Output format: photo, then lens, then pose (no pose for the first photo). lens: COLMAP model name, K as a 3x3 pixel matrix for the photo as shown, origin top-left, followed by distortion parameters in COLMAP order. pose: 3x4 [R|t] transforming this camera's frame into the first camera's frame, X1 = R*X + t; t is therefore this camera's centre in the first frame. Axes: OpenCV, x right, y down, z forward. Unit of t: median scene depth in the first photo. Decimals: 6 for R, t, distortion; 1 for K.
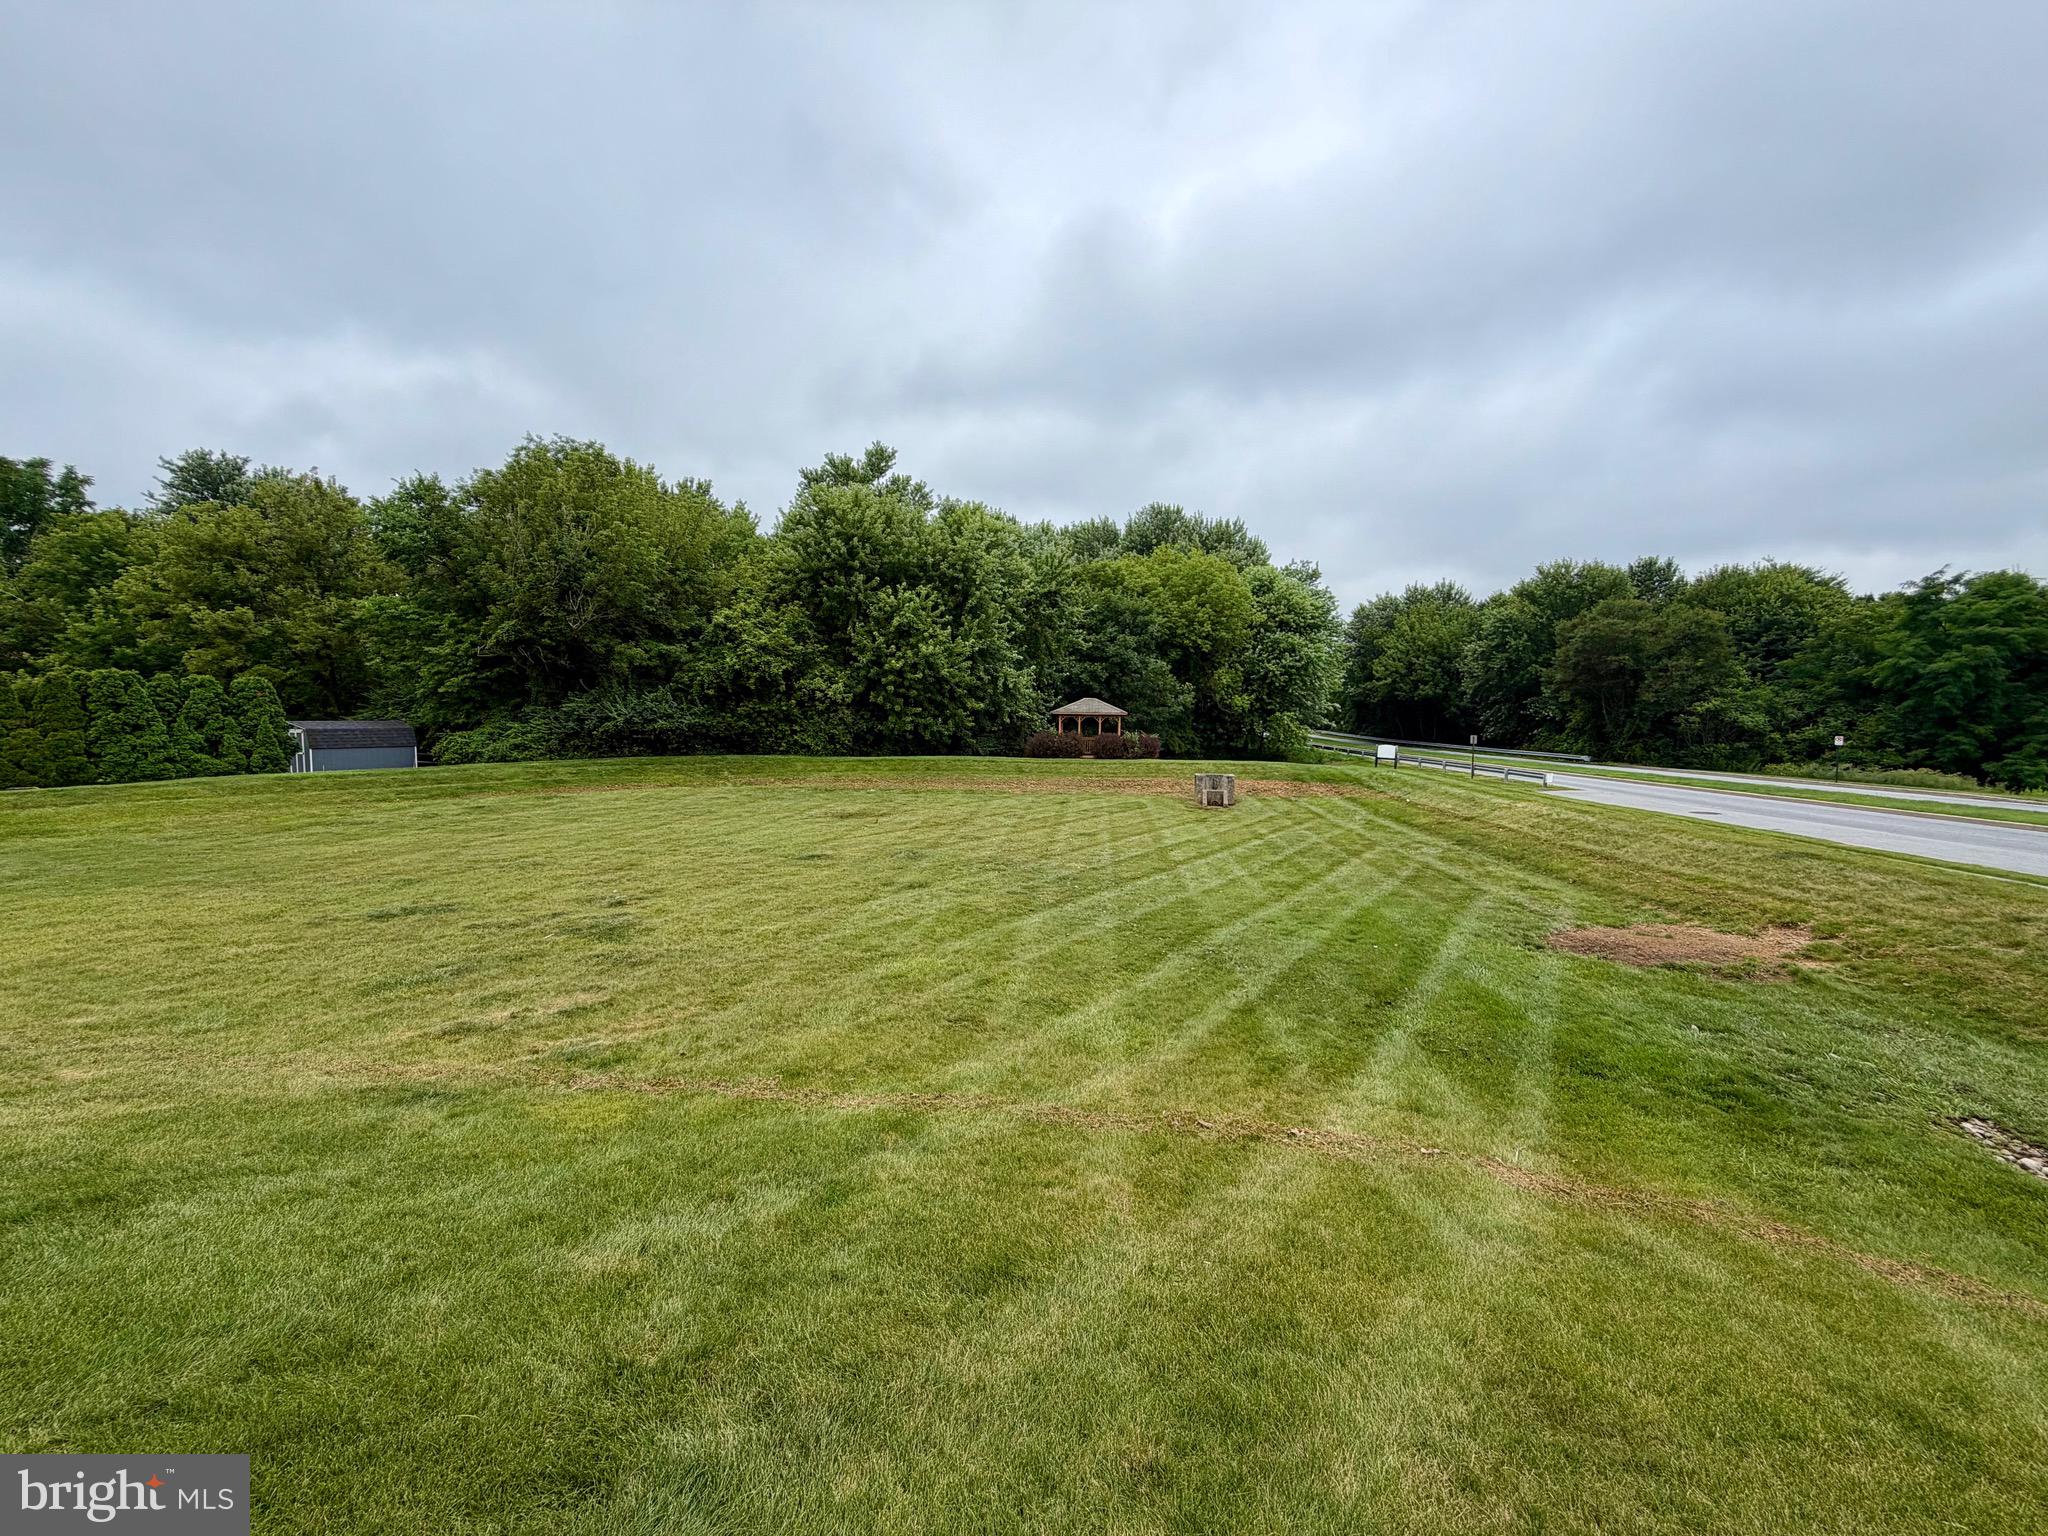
lens RADIAL K [[807.9, 0, 1009.3], [0, 807.9, 764.0], [0, 0, 1]] dist [-0.001146, -0.000638]
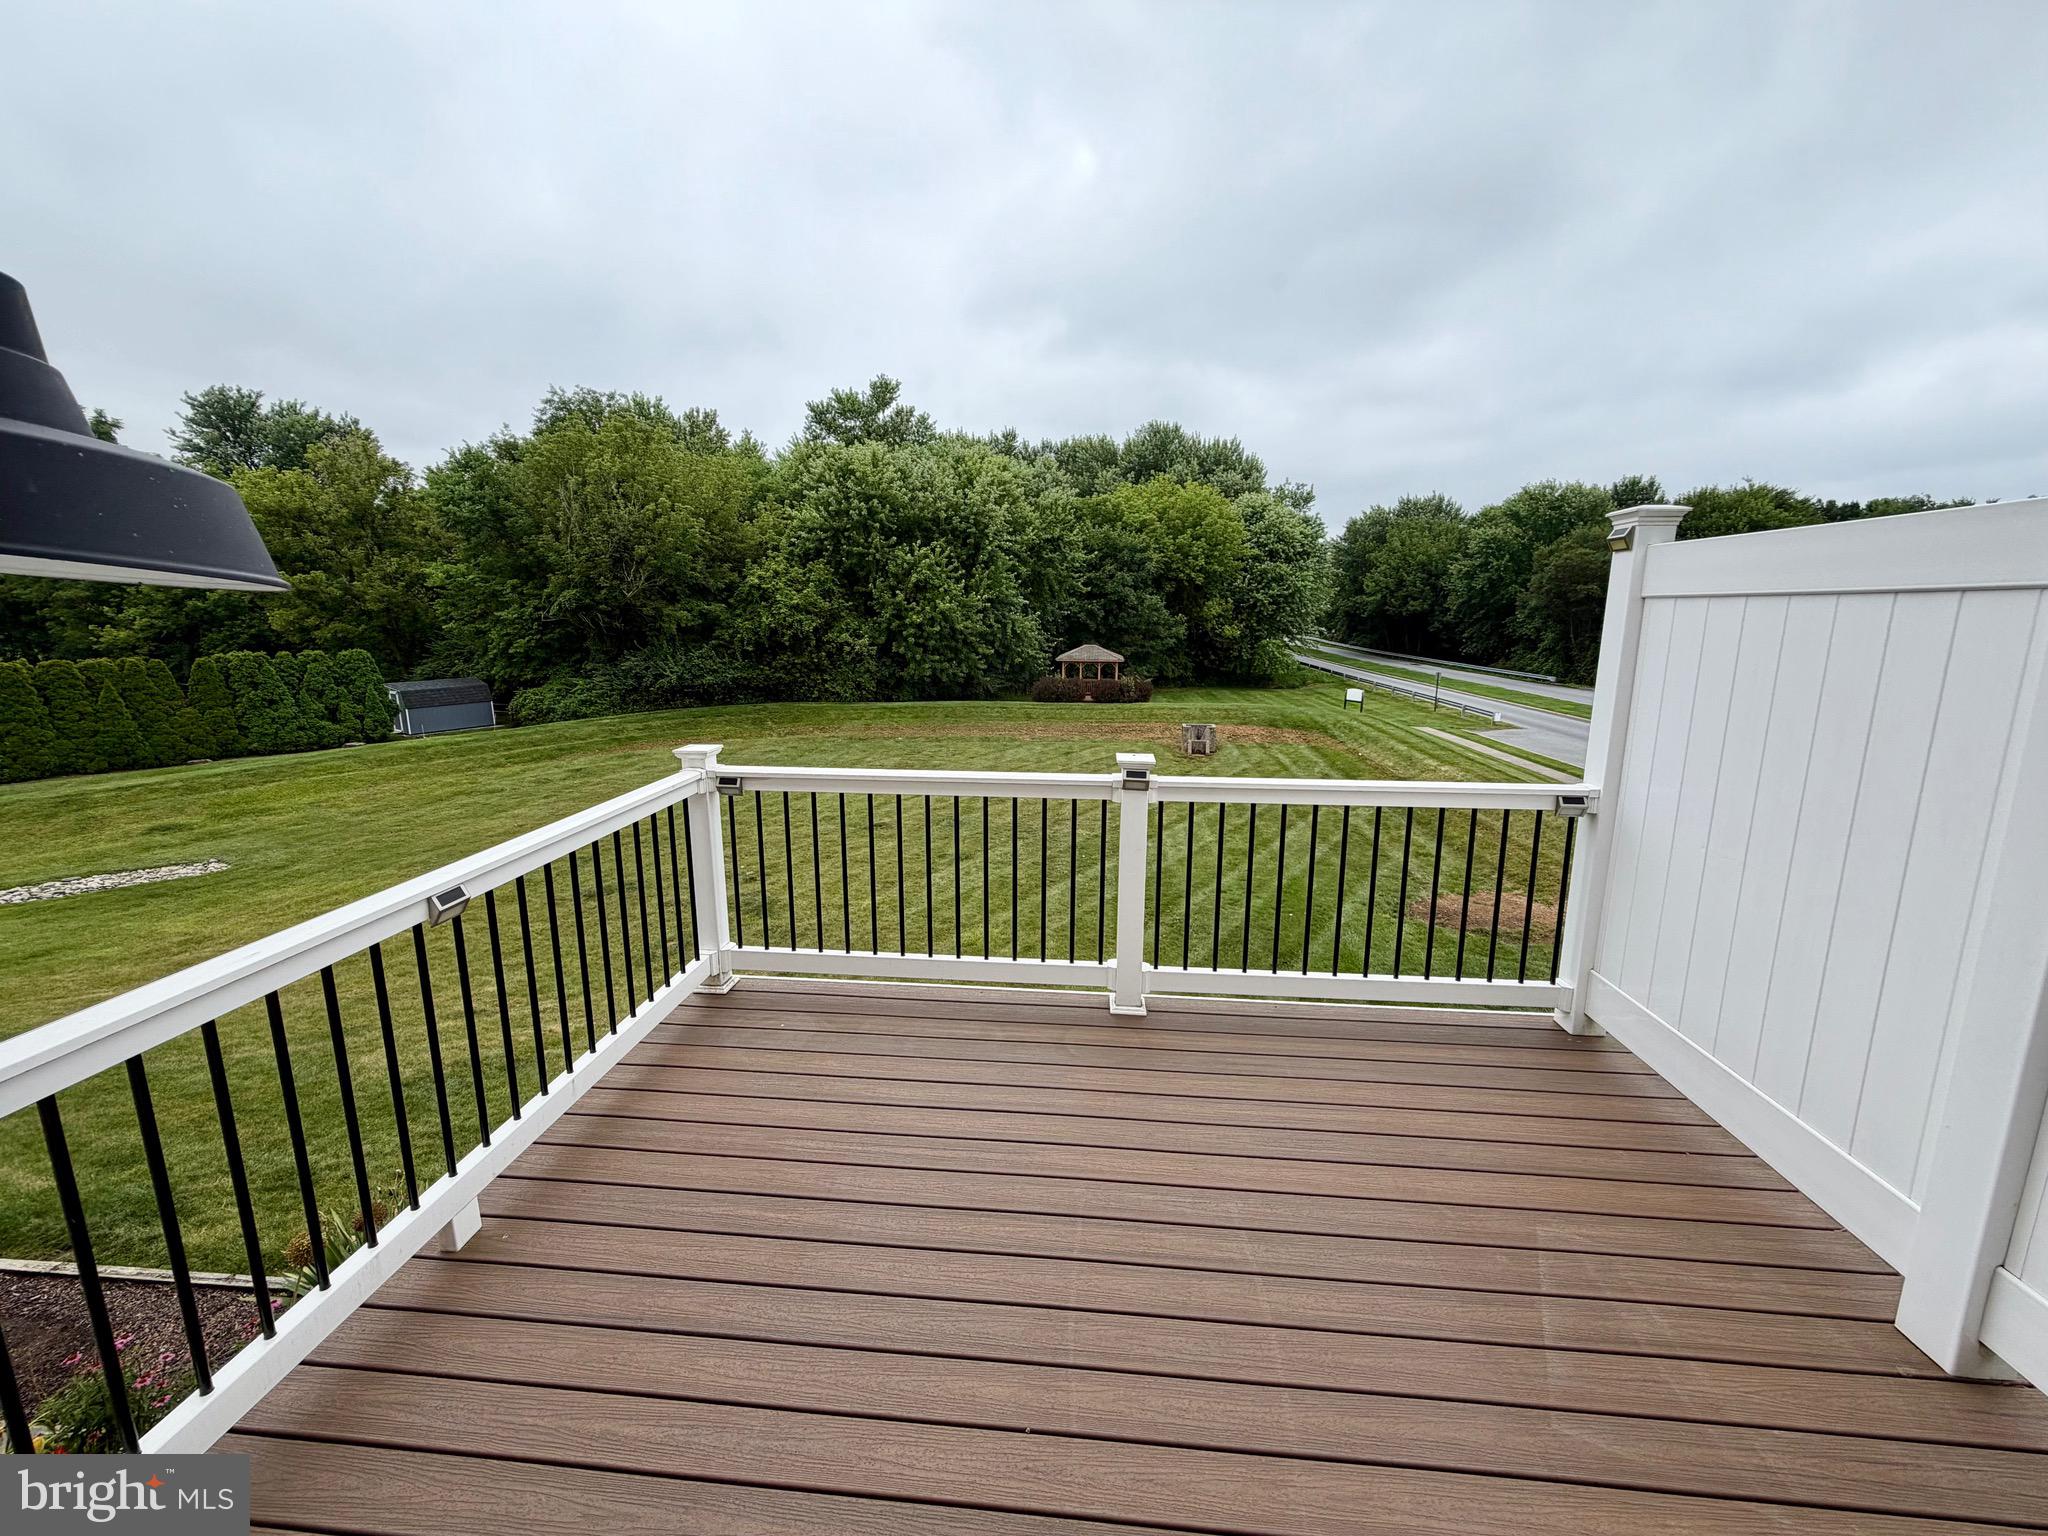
lens RADIAL K [[807.9, 0, 1008.7], [0, 807.9, 756.7], [0, 0, 1]] dist [-0.001146, -0.000638]
pose [[0.999950, -0.009560, 0.002983, -0.015131], [0.009124, 0.992477, 0.122094, -0.061225], [-0.004127, -0.122061, 0.992514, -0.104584]]
